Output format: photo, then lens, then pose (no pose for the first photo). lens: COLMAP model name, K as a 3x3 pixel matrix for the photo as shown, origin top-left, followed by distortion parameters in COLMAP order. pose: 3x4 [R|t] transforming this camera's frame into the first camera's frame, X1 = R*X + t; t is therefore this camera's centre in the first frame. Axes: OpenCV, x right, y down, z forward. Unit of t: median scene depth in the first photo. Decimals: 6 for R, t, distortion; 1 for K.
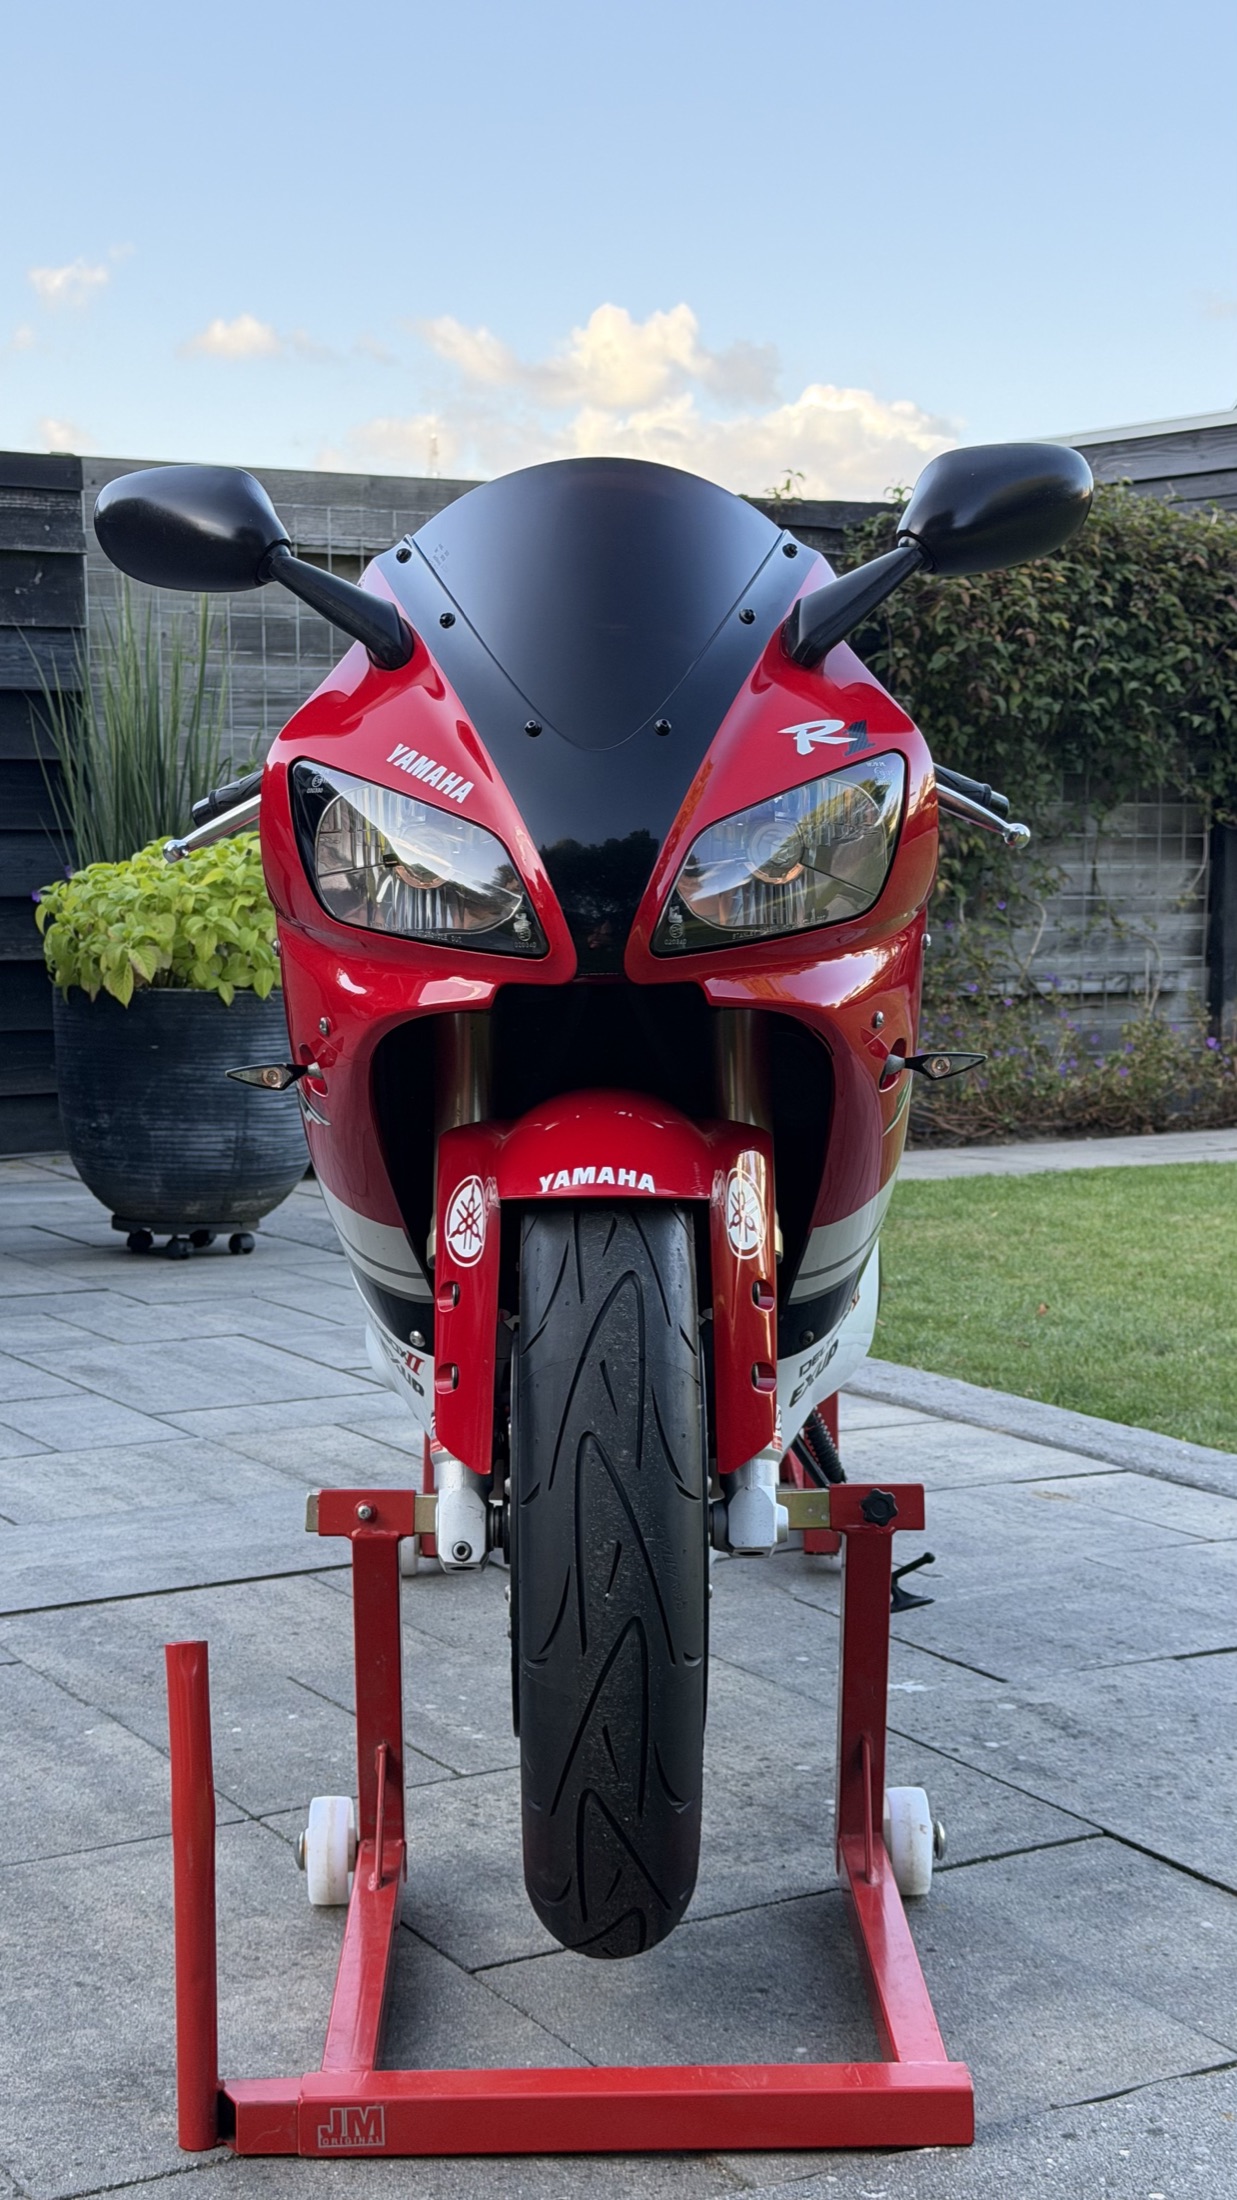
lens RADIAL K [[3003.9, 0, 618.8], [0, 3003.9, 1100.8], [0, 0, 1]] dist [0.015597, 0.000000]
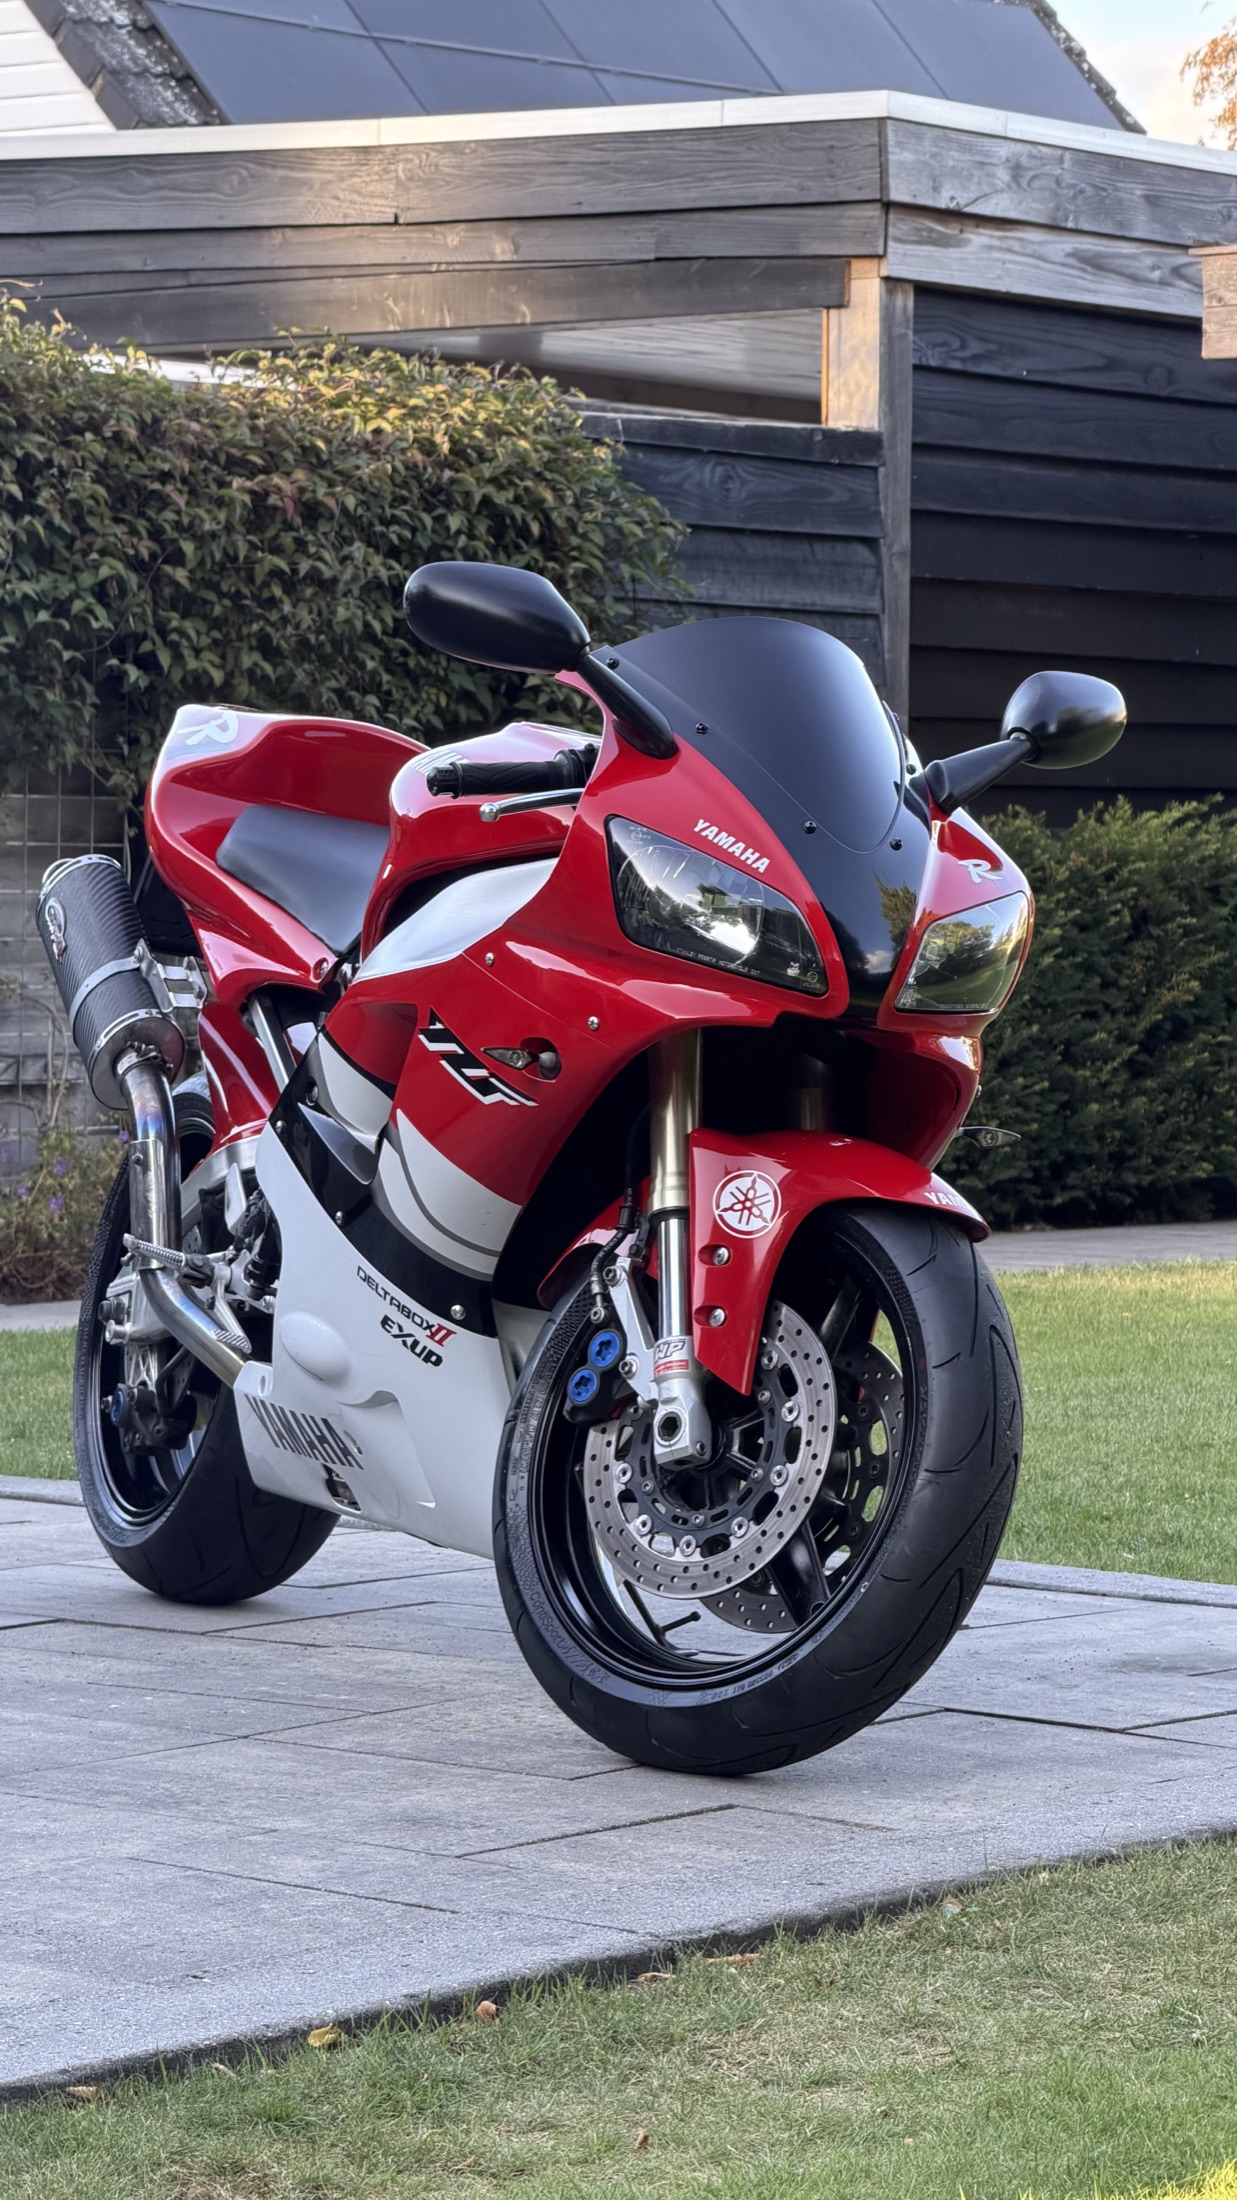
lens RADIAL K [[6596.2, 0, 618.1], [0, 6596.2, 1100.0], [0, 0, 1]] dist [-0.236819, 0.000000]
pose [[0.923094, 0.003971, 0.384554, -0.261195], [0.012662, 0.999091, -0.040711, 0.026908], [-0.384366, 0.042449, 0.922204, -0.363739]]
